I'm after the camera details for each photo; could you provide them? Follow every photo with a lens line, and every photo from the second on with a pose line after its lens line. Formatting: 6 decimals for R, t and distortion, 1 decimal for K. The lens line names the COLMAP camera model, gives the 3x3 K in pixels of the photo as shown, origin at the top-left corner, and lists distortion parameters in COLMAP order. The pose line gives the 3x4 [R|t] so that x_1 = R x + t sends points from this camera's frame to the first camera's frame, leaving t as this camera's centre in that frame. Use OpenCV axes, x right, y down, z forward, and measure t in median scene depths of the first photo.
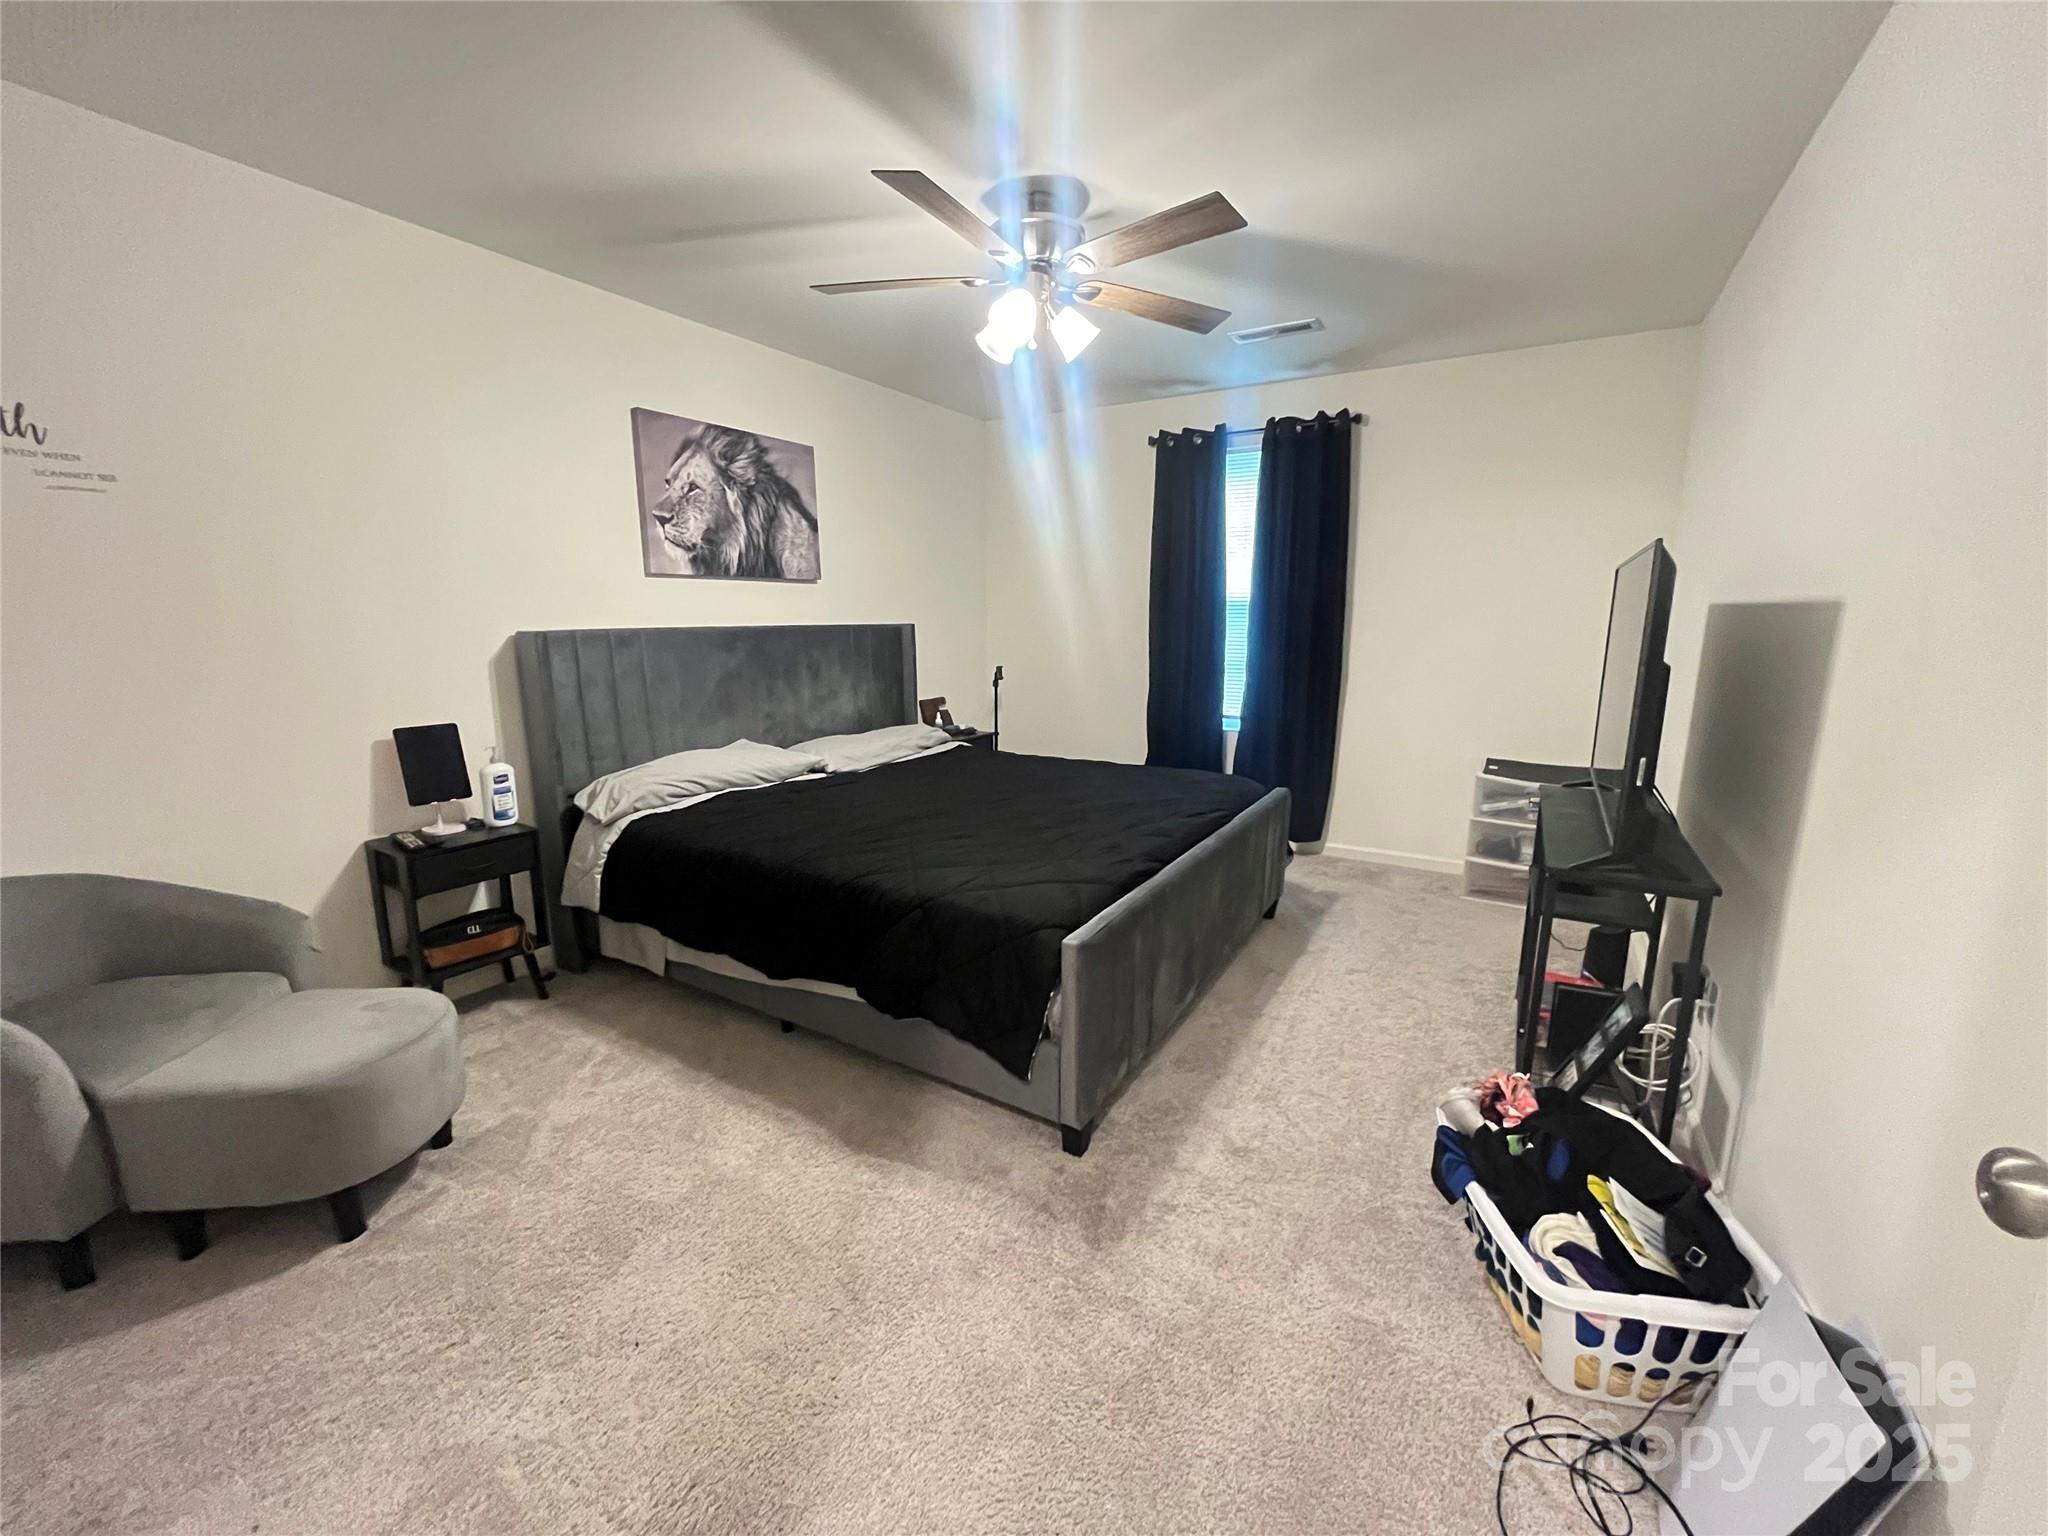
lens RADIAL K [[827.3, 0, 1030.8], [0, 827.3, 775.6], [0, 0, 1]] dist [-0.001460, 0.000109]
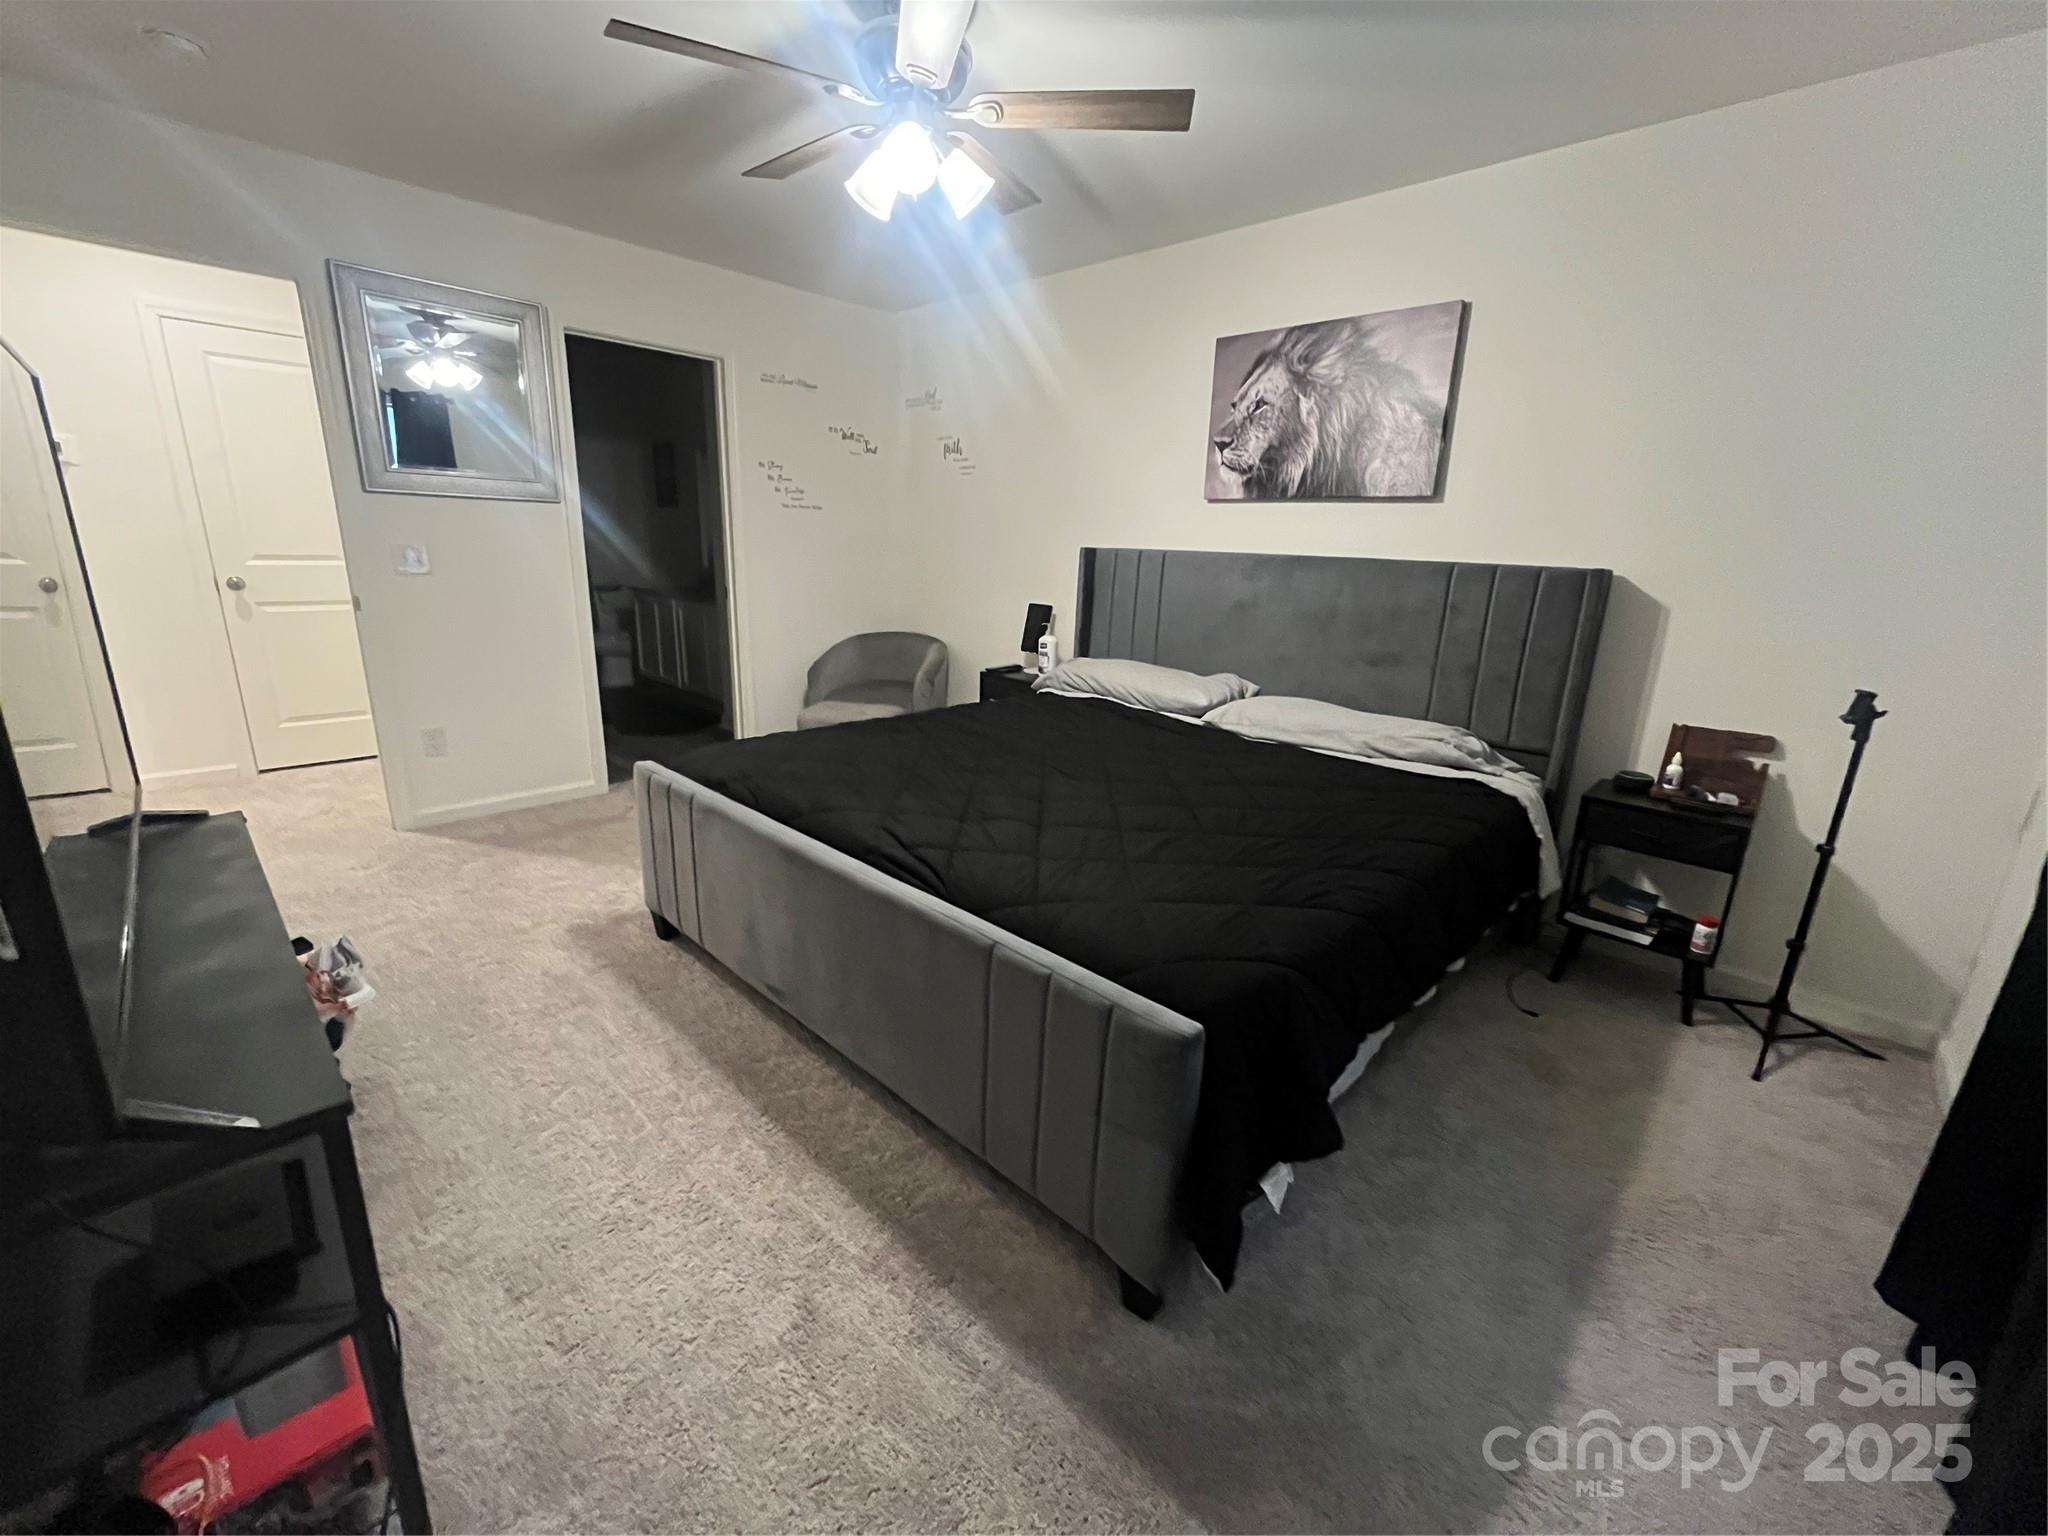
lens RADIAL K [[827.3, 0, 1028.7], [0, 827.3, 760.3], [0, 0, 1]] dist [-0.001460, 0.000109]
pose [[-0.213981, 0.250638, -0.944136, 0.643495], [-0.218915, 0.929635, 0.296404, -0.188681], [0.951992, 0.270110, -0.144055, 0.979691]]
